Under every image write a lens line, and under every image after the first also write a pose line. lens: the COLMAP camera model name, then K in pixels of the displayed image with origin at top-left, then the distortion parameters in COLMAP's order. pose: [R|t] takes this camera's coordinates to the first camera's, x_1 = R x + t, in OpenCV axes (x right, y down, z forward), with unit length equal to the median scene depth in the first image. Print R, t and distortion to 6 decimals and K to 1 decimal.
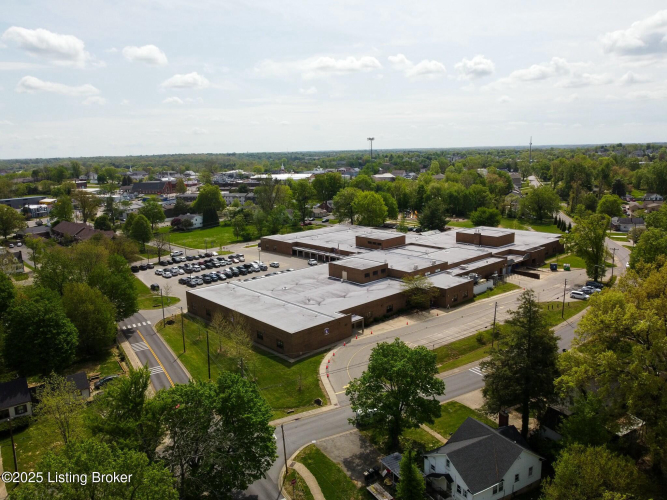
lens RADIAL K [[507.4, 0, 335.2], [0, 507.4, 246.0], [0, 0, 1]] dist [-0.004523, -0.005415]
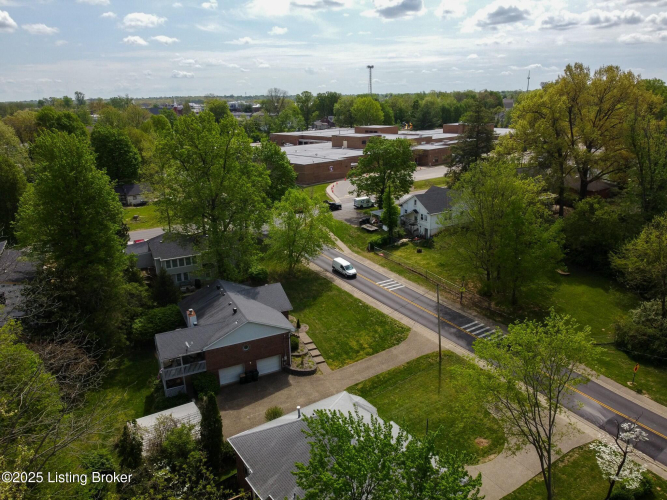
lens RADIAL K [[507.4, 0, 335.2], [0, 507.4, 246.0], [0, 0, 1]] dist [-0.004523, -0.005415]
pose [[0.999974, 0.006092, 0.003939, -0.013638], [-0.006473, 0.994422, 0.105277, 0.288461], [-0.003275, -0.105300, 0.994435, -0.358014]]
